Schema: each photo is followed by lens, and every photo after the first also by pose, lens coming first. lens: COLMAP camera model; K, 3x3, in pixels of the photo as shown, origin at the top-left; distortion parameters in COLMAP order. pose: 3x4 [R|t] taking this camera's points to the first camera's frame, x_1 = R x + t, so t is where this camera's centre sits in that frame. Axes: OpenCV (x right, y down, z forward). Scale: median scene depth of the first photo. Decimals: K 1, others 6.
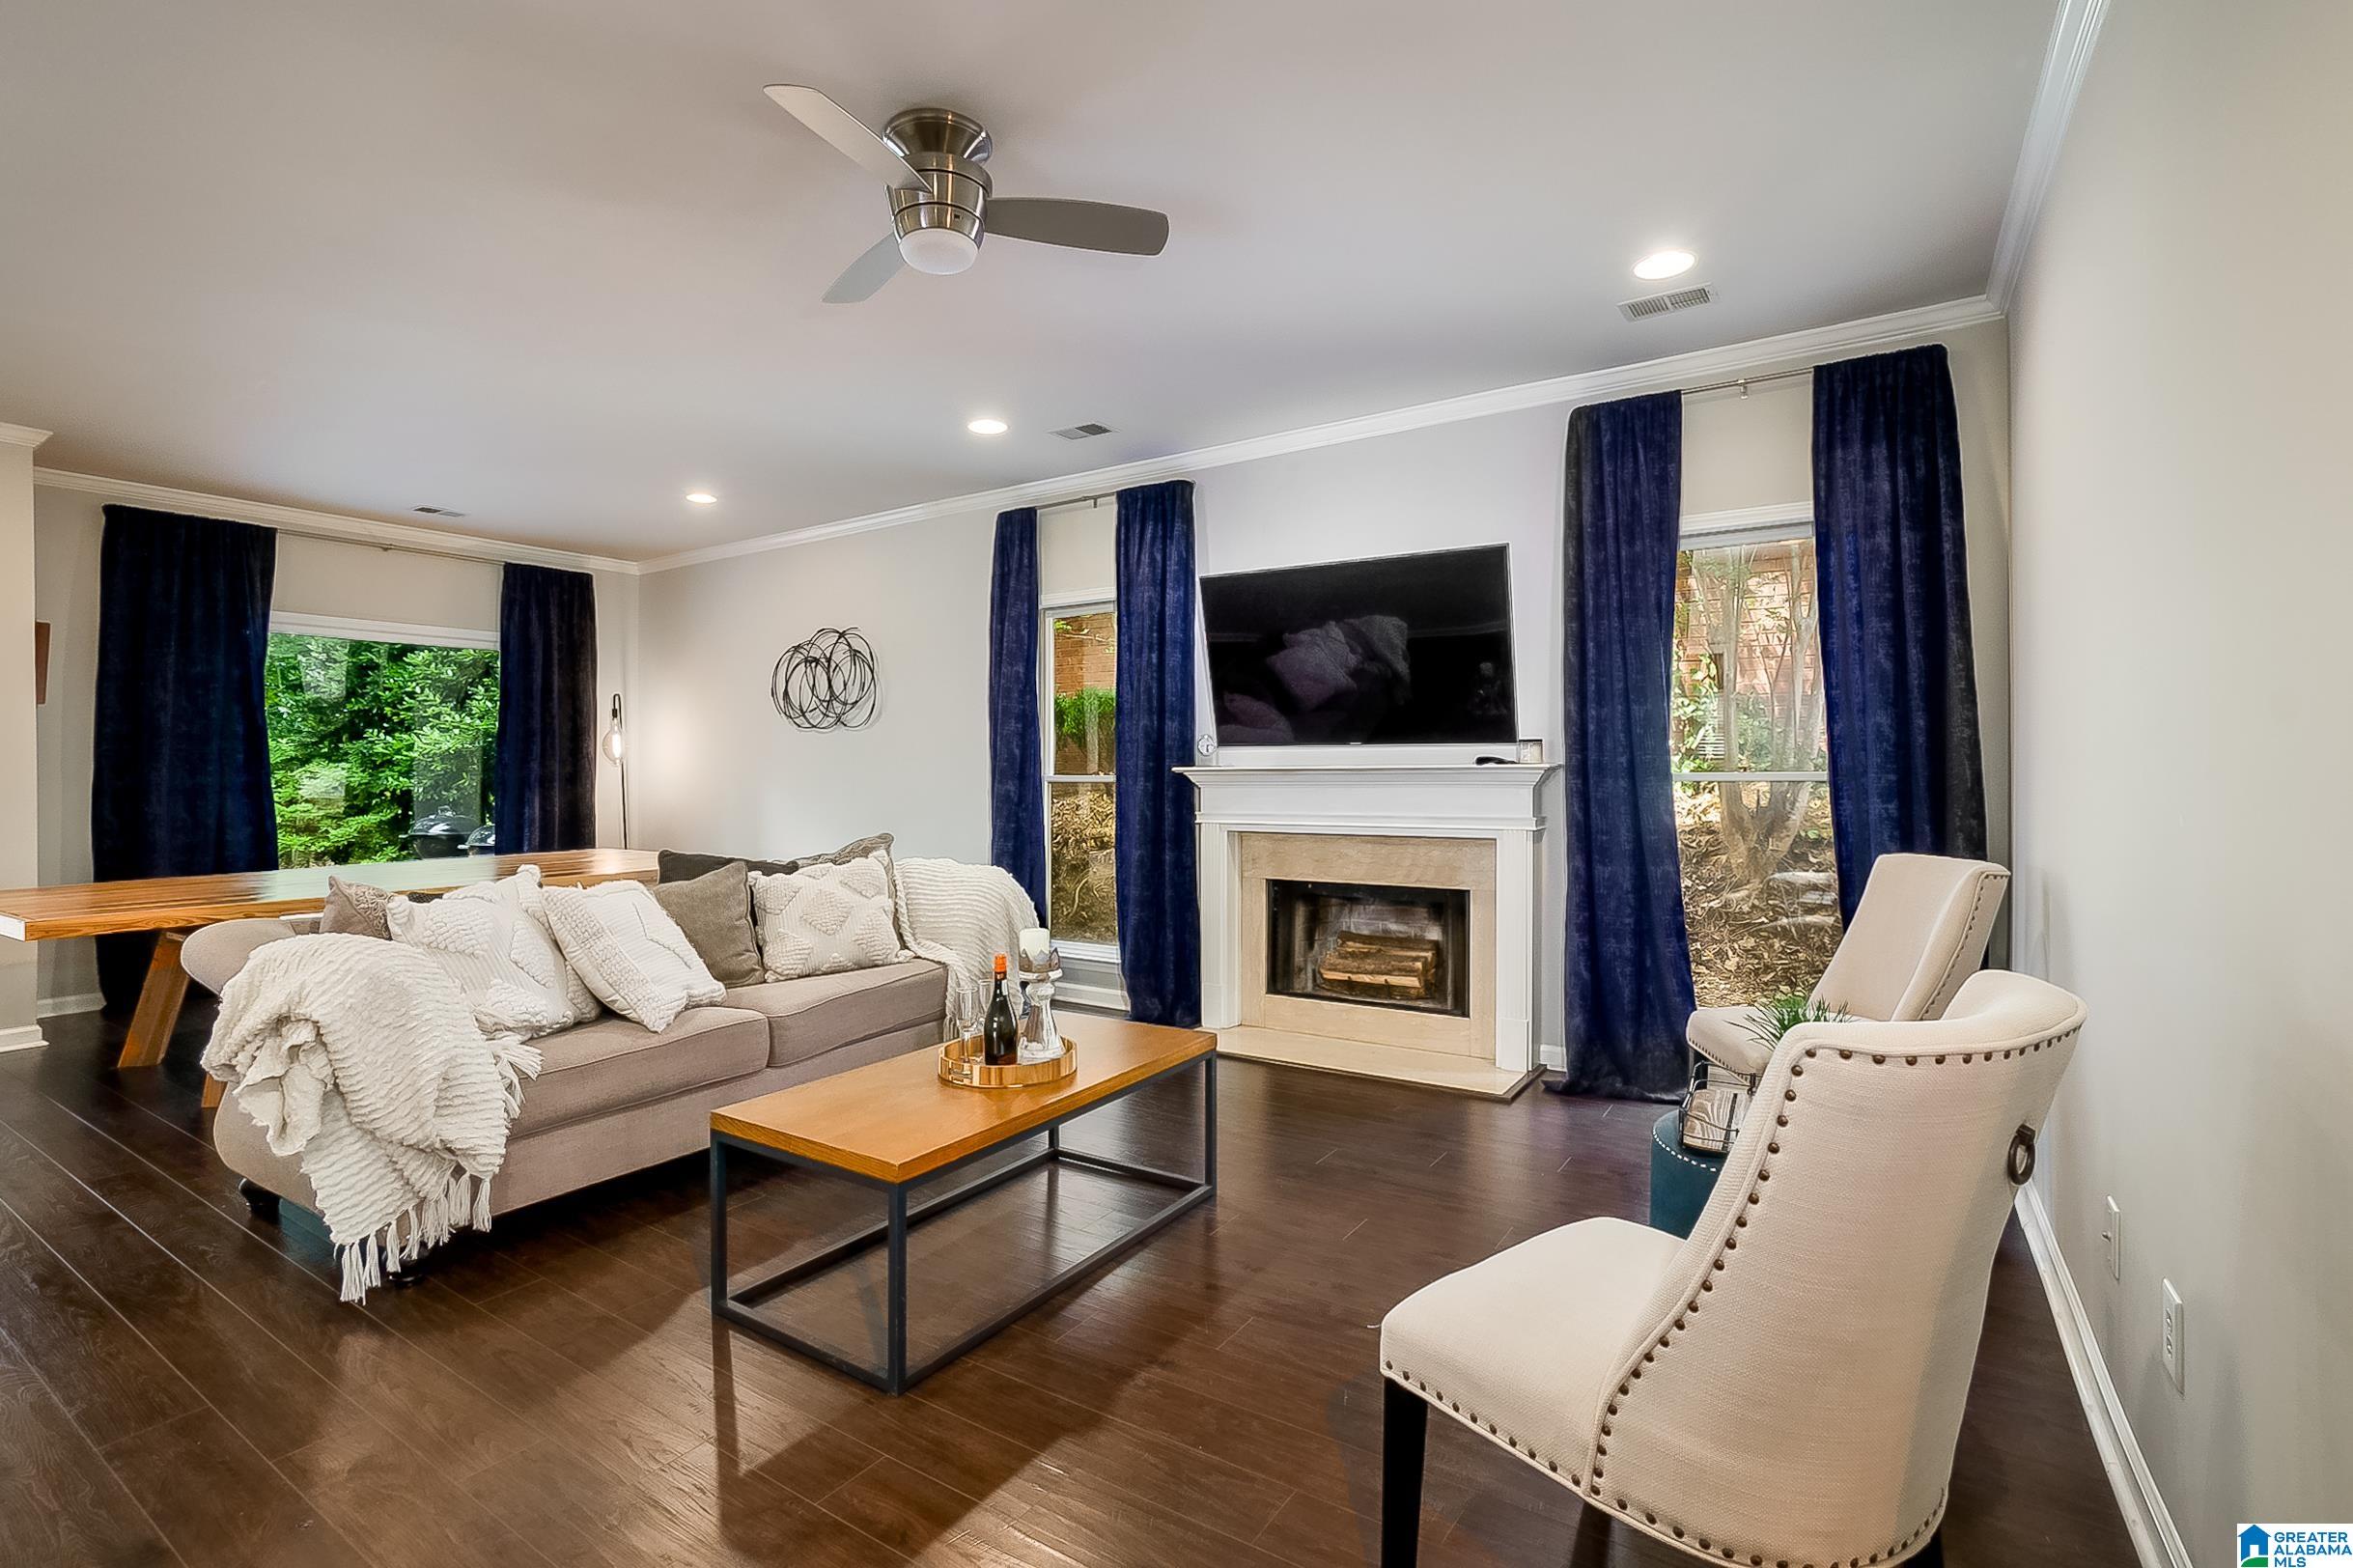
lens RADIAL K [[1074.8, 0, 1167.8], [0, 1074.8, 767.9], [0, 0, 1]] dist [-0.040346, 0.013521]
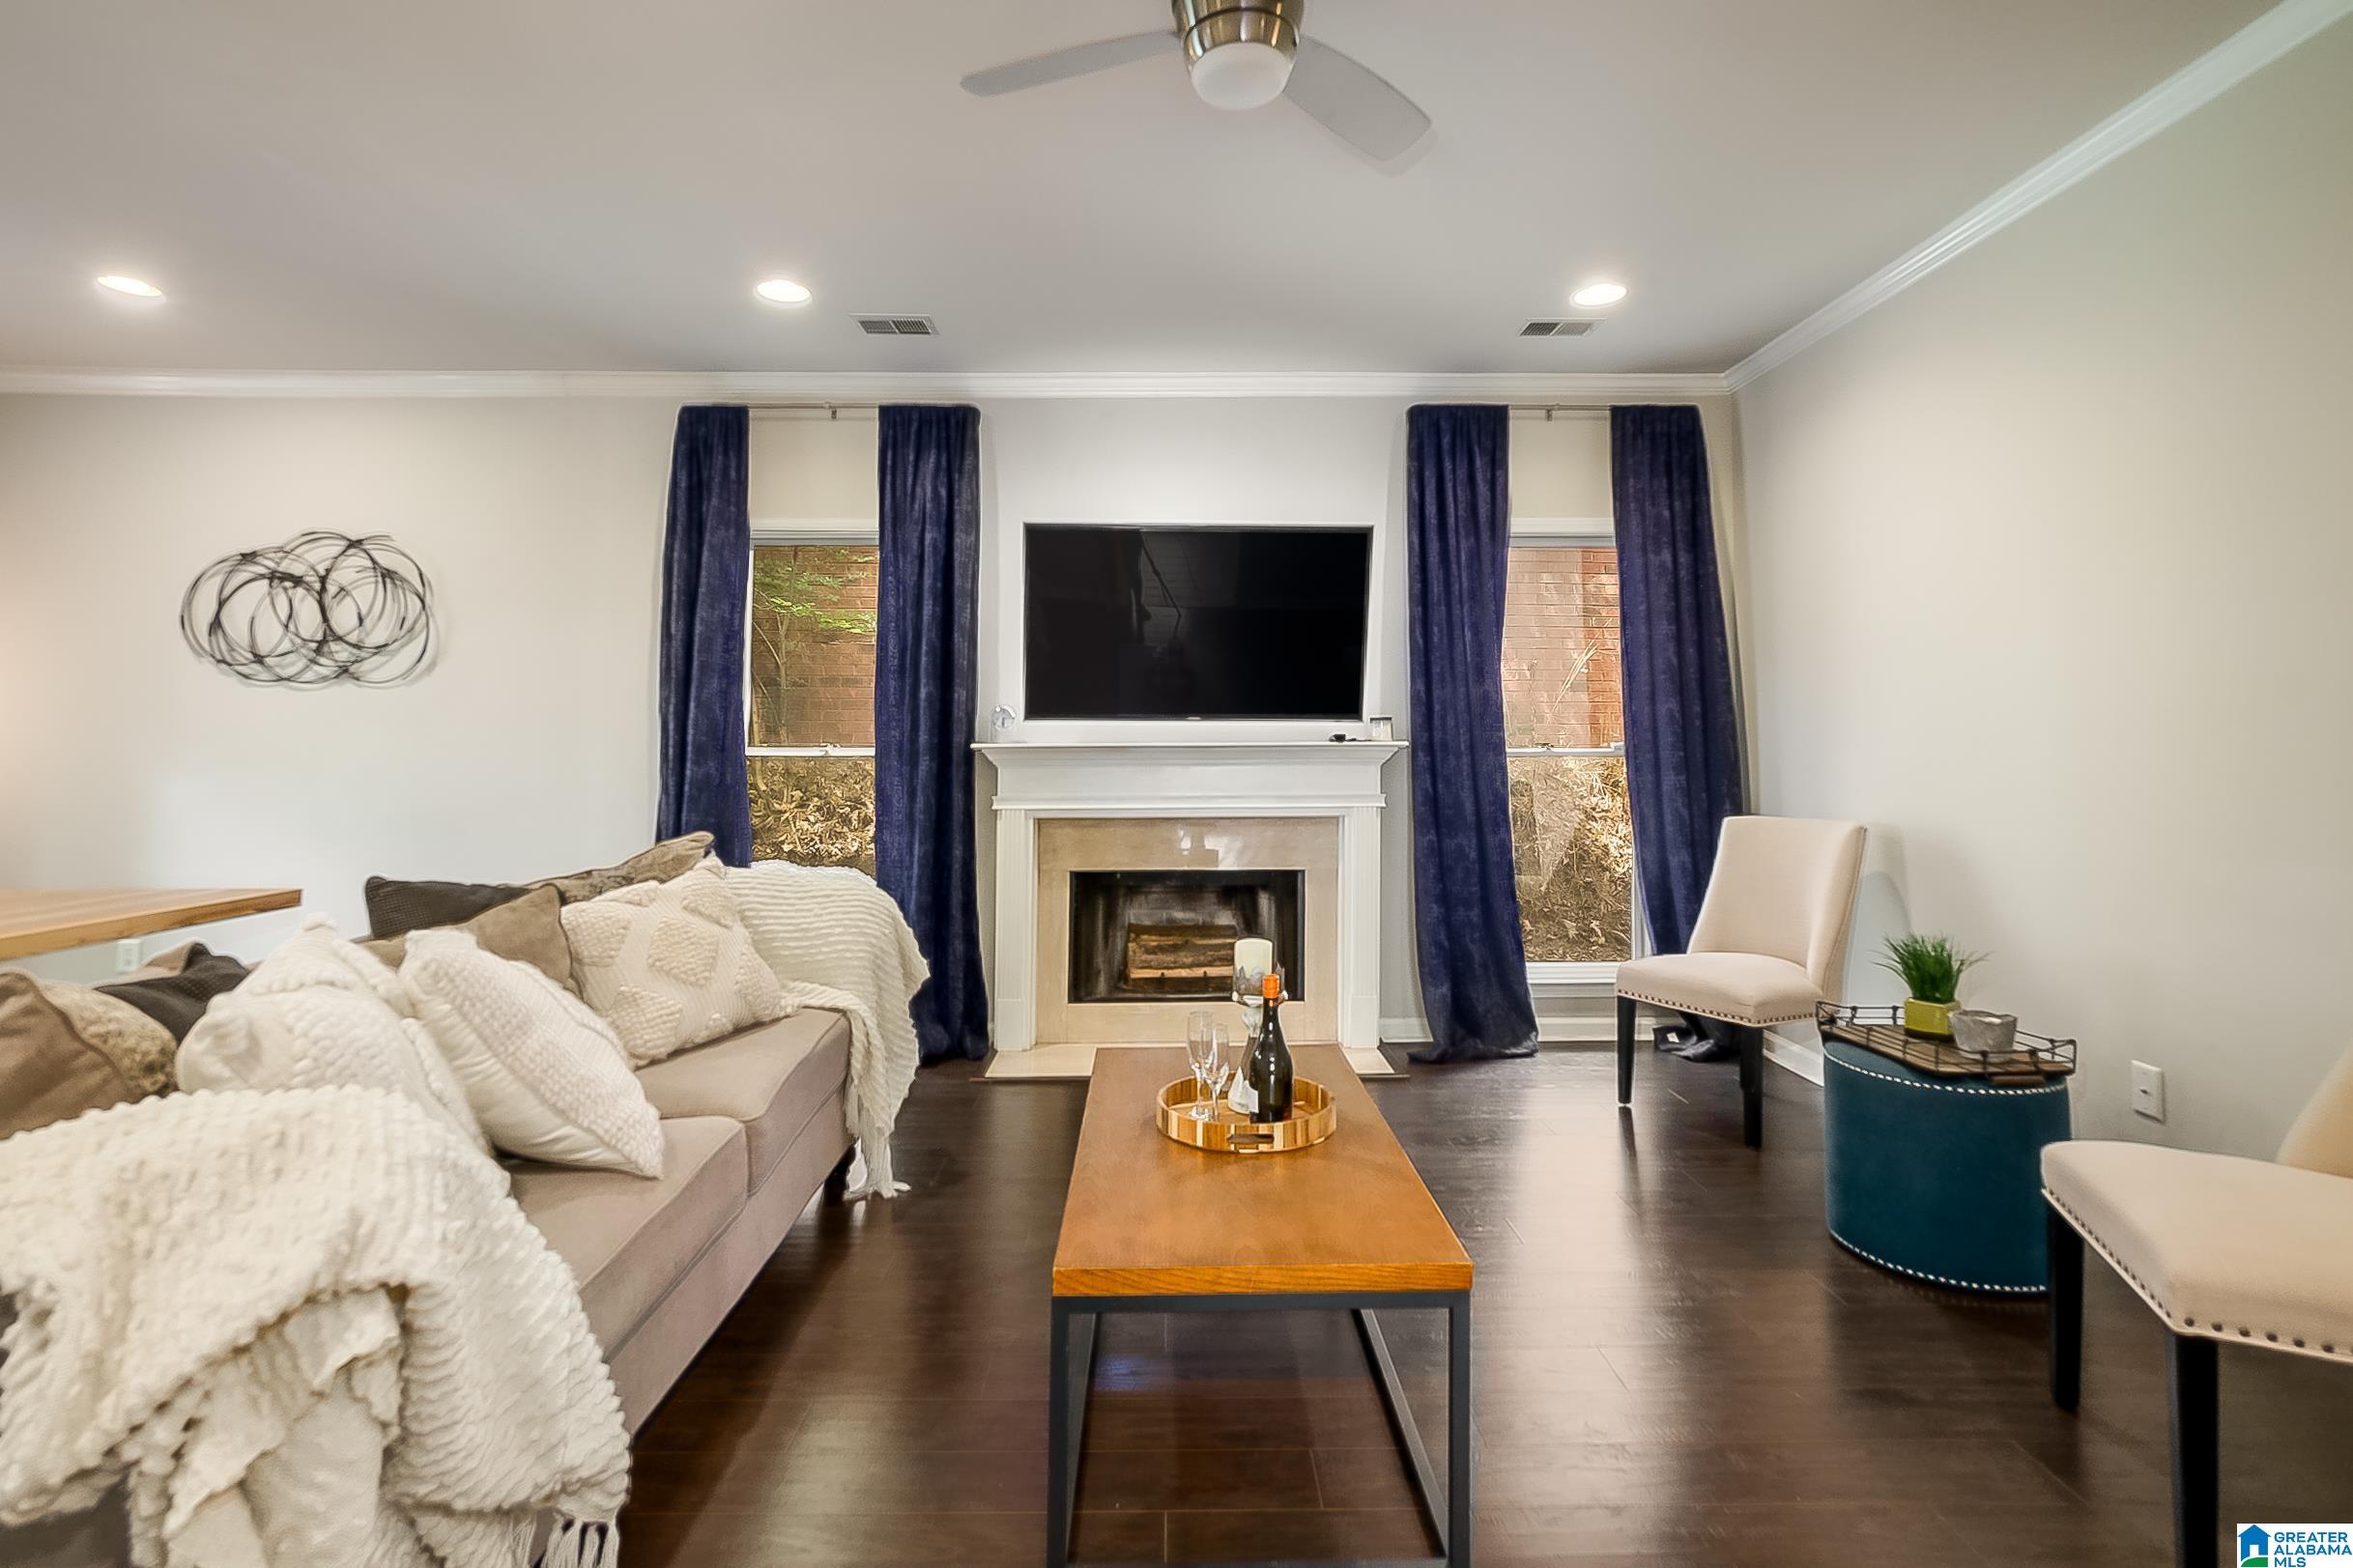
lens RADIAL K [[1129.2, 0, 1185.3], [0, 1129.2, 707.4], [0, 0, 1]] dist [-0.020341, 0.017768]
pose [[0.825820, 0.023550, 0.563442, -0.359678], [-0.001436, 0.999212, -0.039659, 0.005569], [-0.563932, 0.031942, 0.825203, 0.182595]]
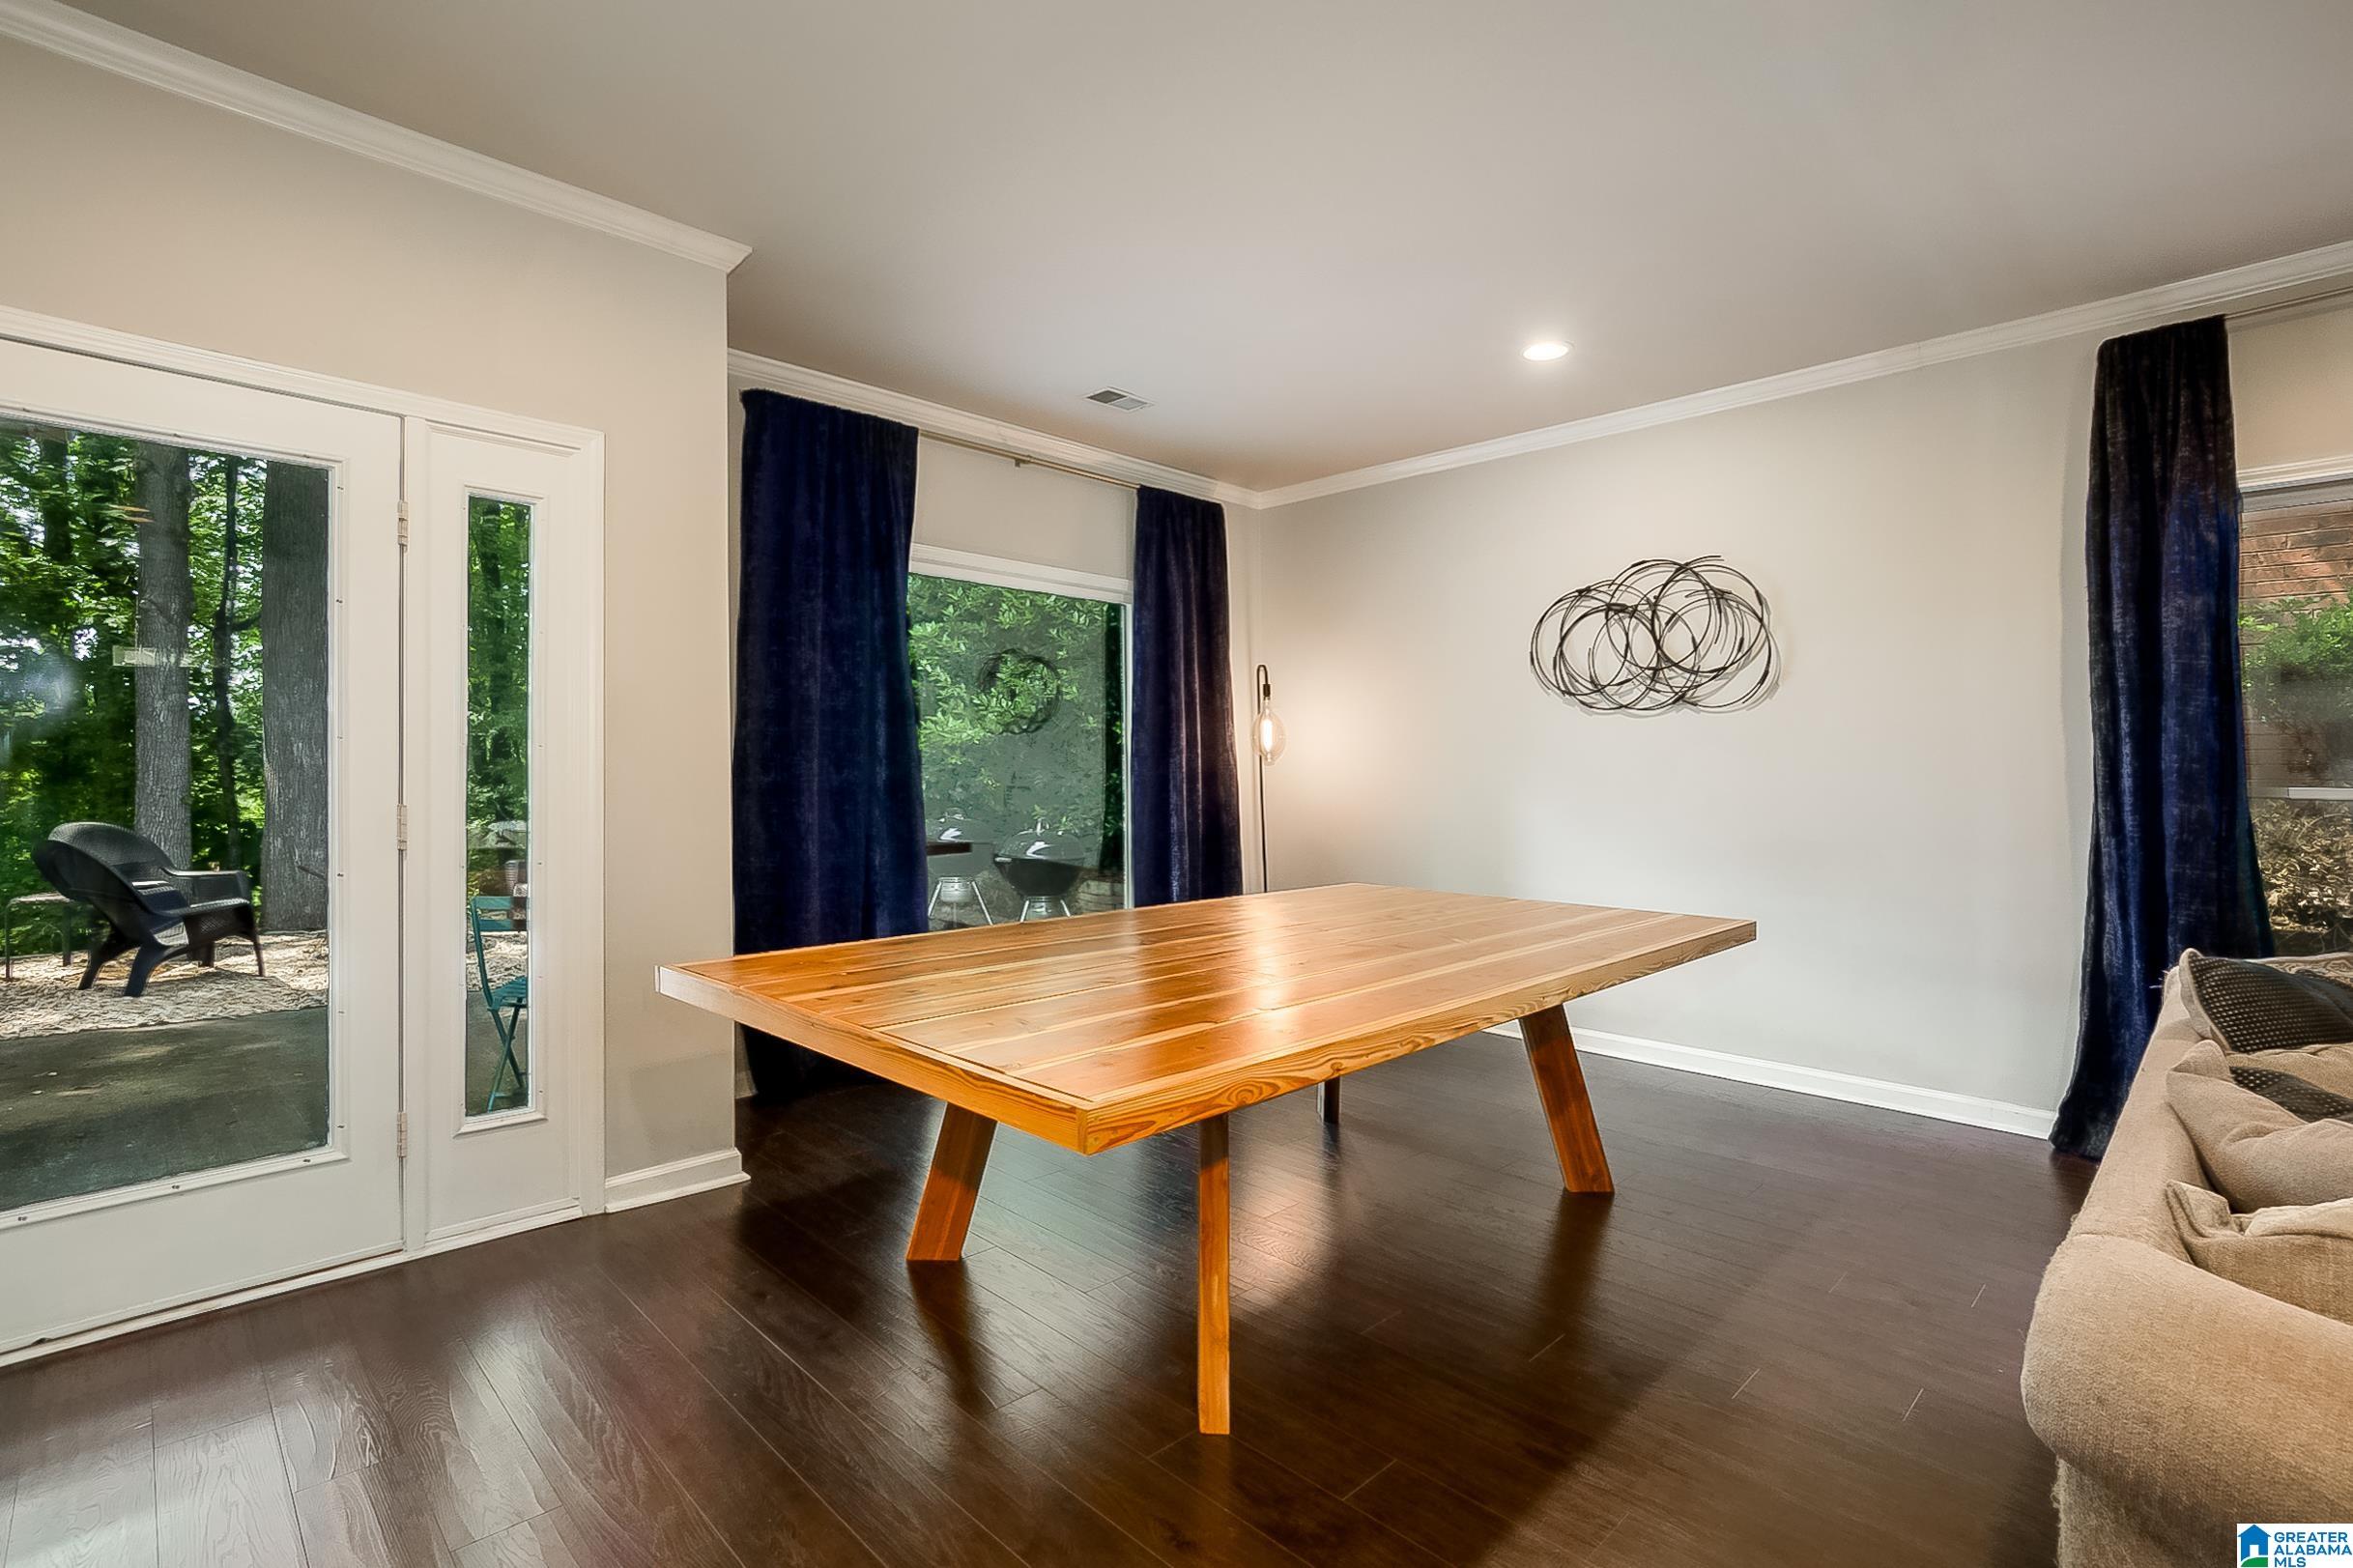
lens RADIAL K [[1096.7, 0, 1176.5], [0, 1096.7, 784.0], [0, 0, 1]] dist [-0.020501, 0.015928]
pose [[0.976776, 0.016468, -0.213627, -0.624499], [-0.013297, 0.999779, 0.016270, 0.002522], [0.213848, -0.013051, 0.976780, 0.366708]]
